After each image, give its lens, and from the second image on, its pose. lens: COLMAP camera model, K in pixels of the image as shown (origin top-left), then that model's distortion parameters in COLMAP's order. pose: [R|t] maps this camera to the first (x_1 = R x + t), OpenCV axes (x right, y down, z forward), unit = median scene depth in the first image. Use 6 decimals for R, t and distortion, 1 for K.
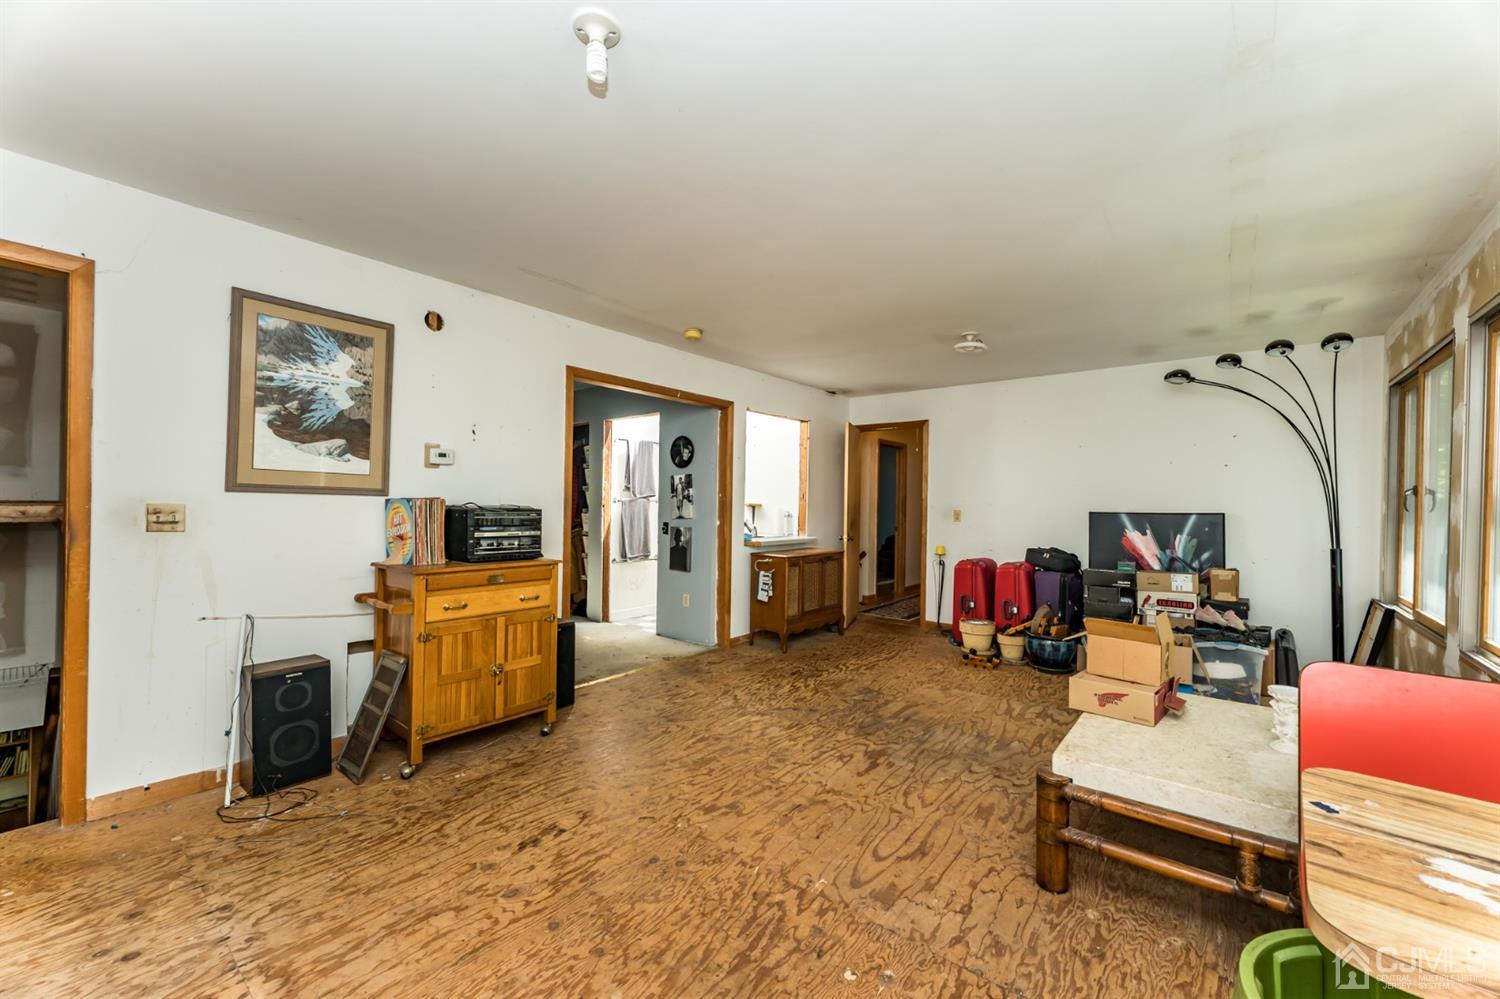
lens RADIAL K [[596.7, 0, 745.4], [0, 596.7, 500.1], [0, 0, 1]] dist [0.002299, -0.001032]
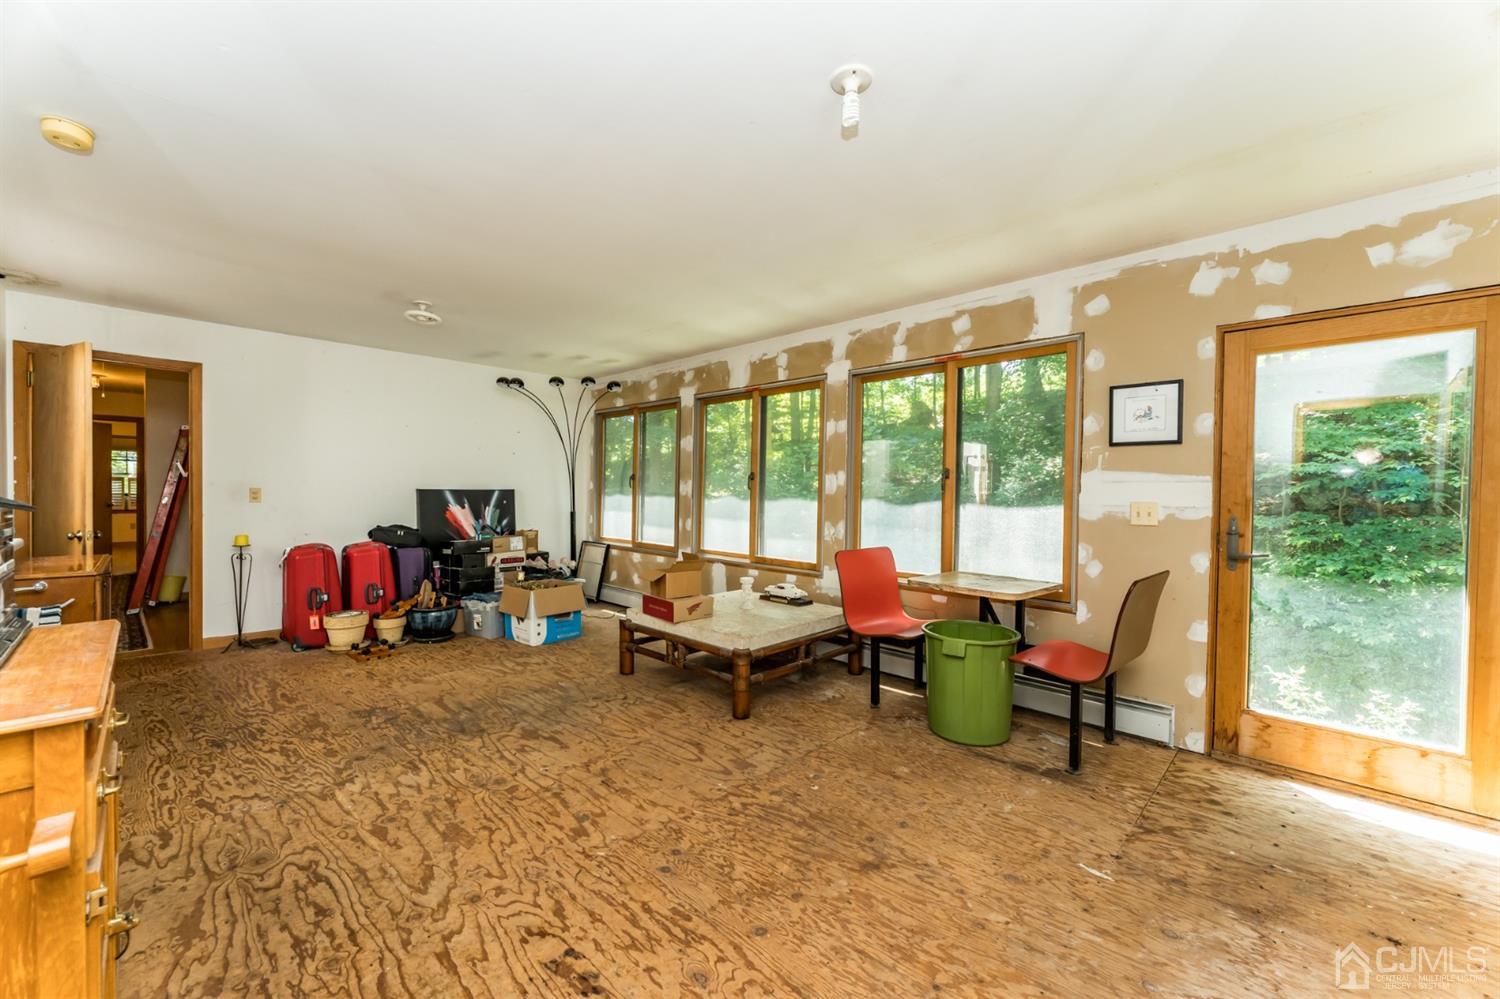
lens RADIAL K [[596.7, 0, 746.1], [0, 596.7, 501.9], [0, 0, 1]] dist [0.002299, -0.001032]
pose [[0.089616, -0.030744, 0.995502, -0.596116], [-0.019546, 0.999277, 0.032620, -0.004804], [-0.995785, -0.022382, 0.088950, 0.450963]]
